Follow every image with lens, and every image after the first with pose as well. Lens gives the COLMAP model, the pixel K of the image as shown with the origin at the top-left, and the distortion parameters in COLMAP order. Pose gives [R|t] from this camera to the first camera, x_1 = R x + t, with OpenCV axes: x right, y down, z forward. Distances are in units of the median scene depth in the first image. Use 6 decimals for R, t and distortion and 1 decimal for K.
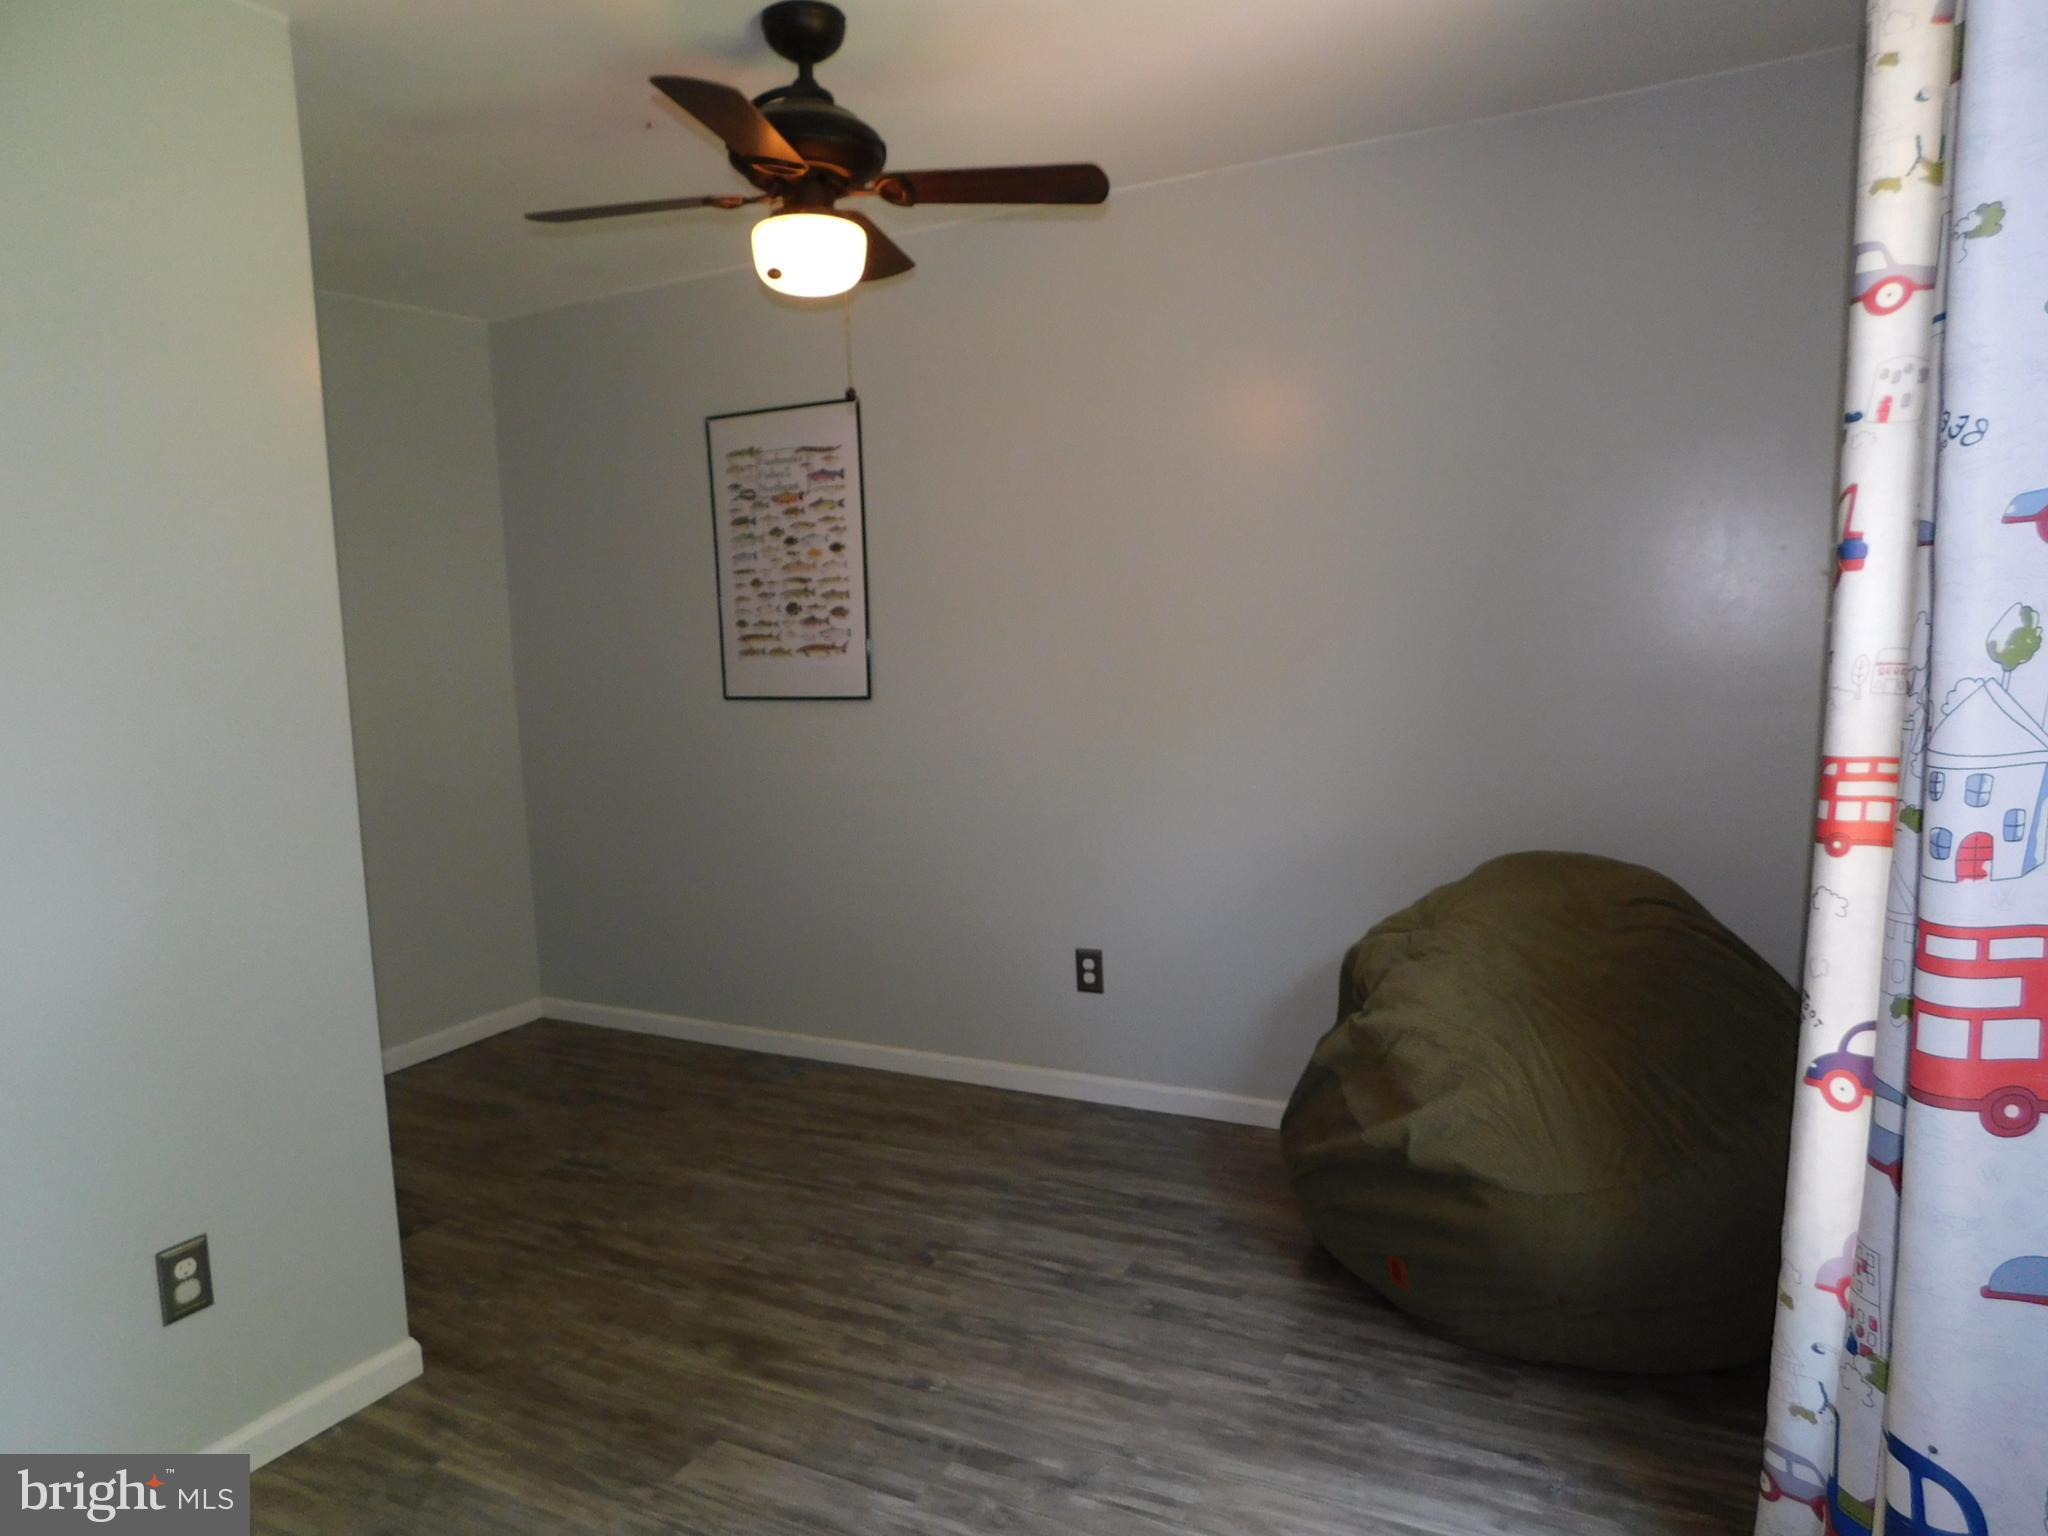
lens RADIAL K [[1366.4, 0, 1019.3], [0, 1366.4, 759.4], [0, 0, 1]] dist [-0.050603, 0.035726]
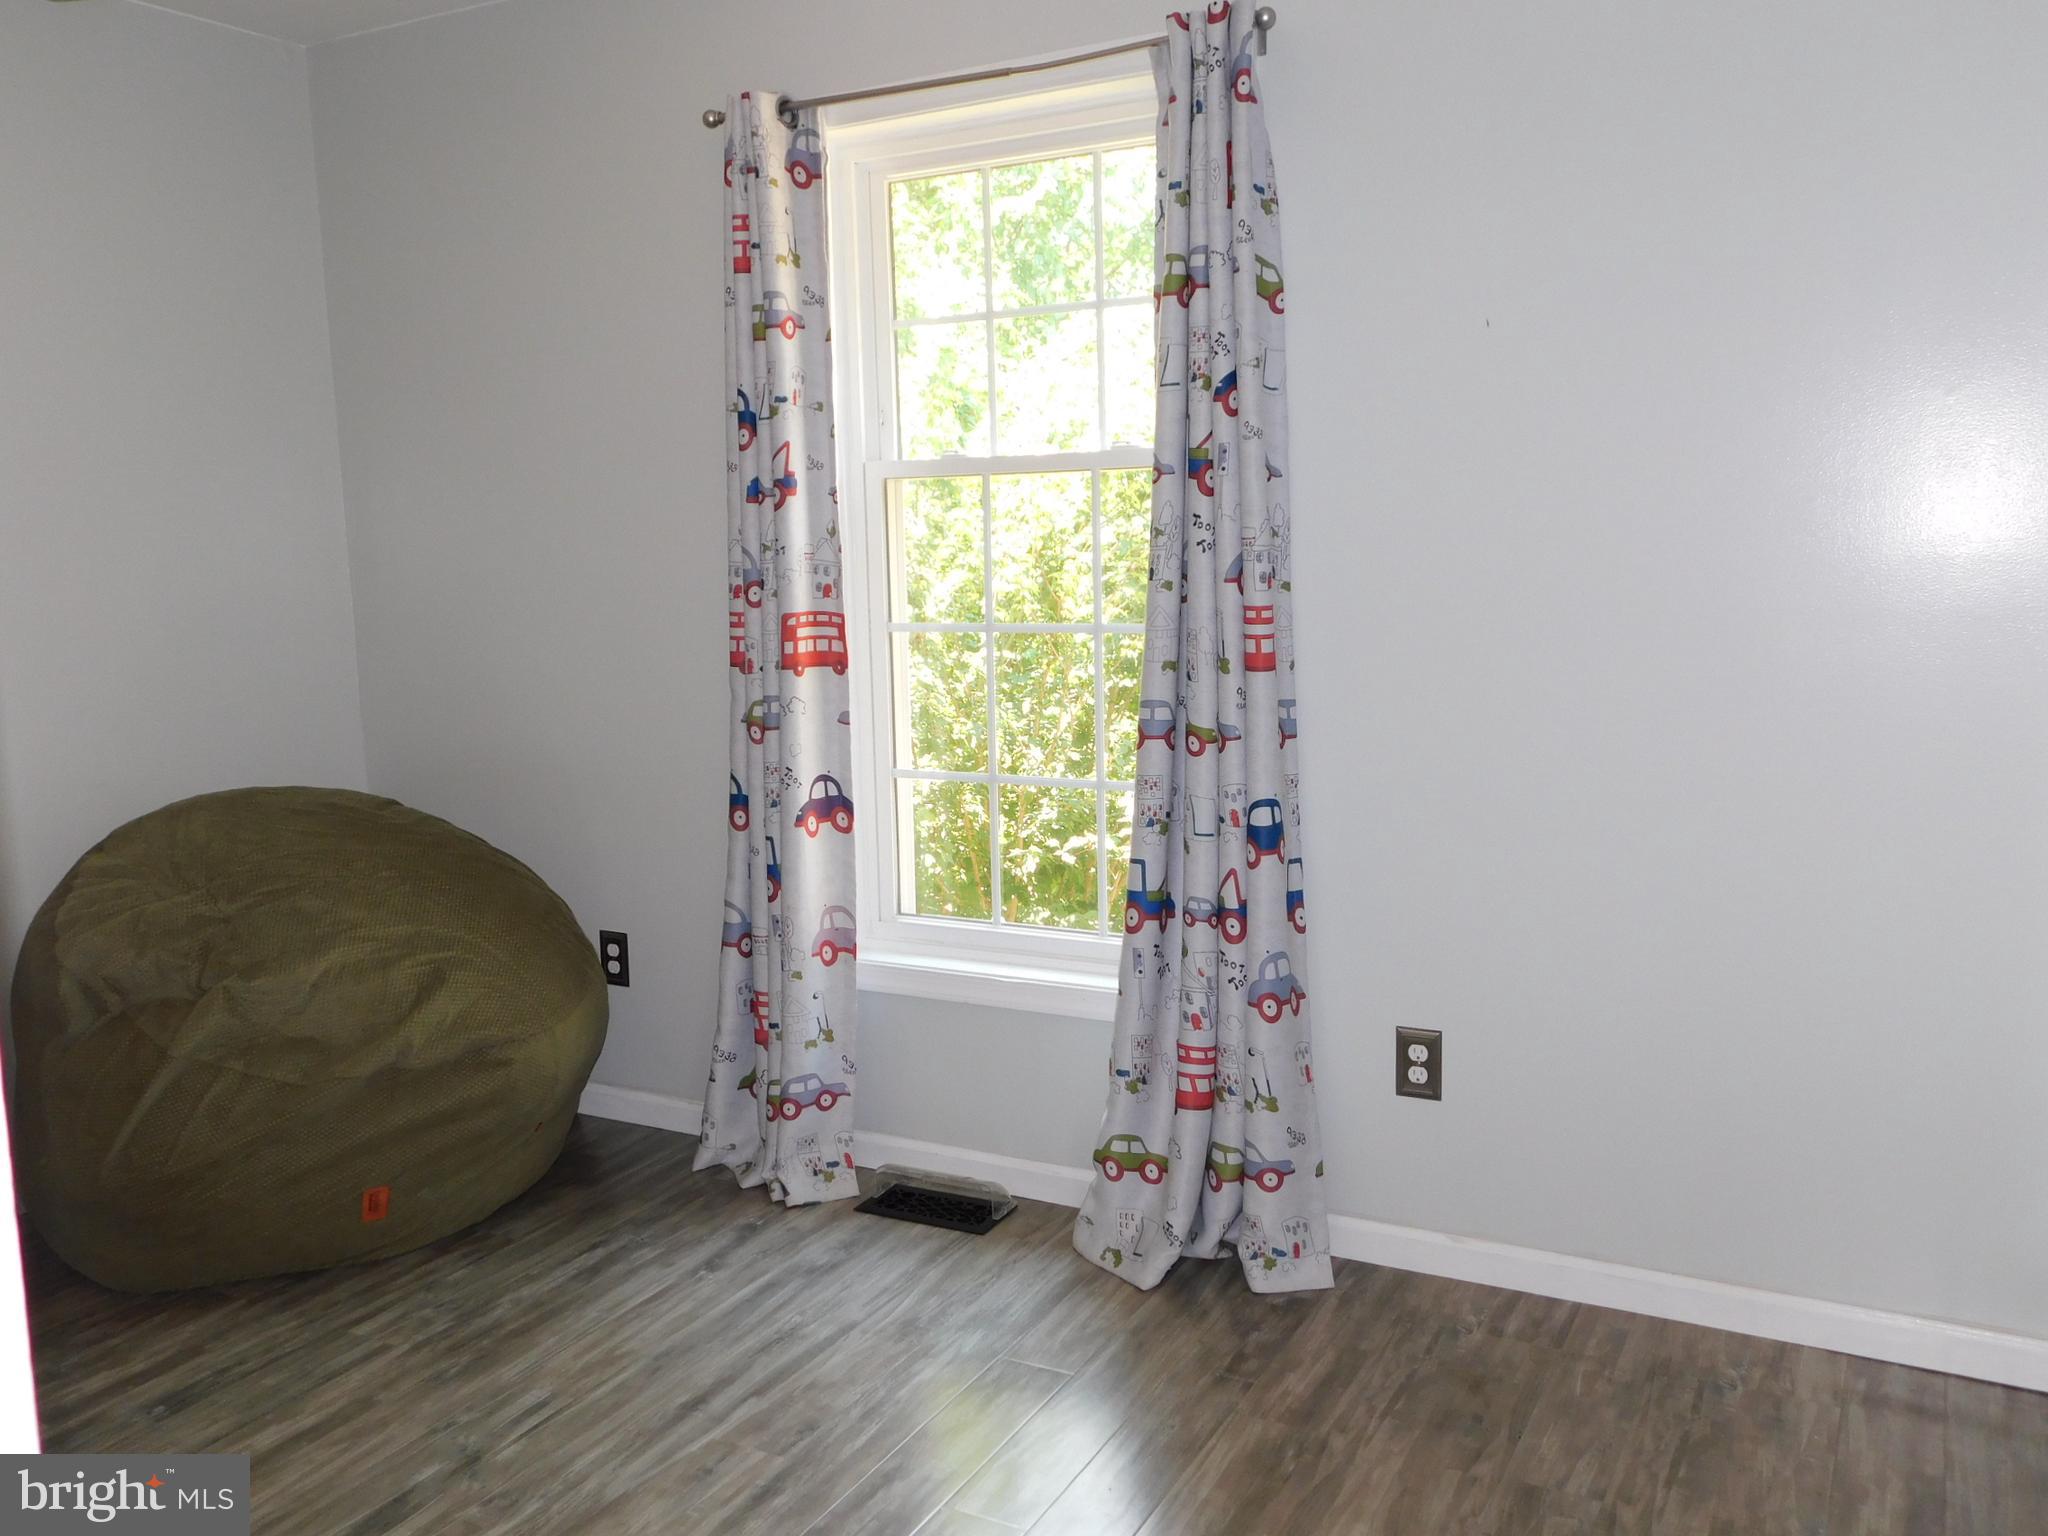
lens RADIAL K [[1634.7, 0, 1020.2], [0, 1634.7, 772.4], [0, 0, 1]] dist [0.002066, -0.004918]
pose [[0.011474, -0.098567, 0.995064, -1.012806], [0.143350, 0.985013, 0.095919, 0.027845], [-0.989606, 0.141542, 0.025432, 0.544776]]
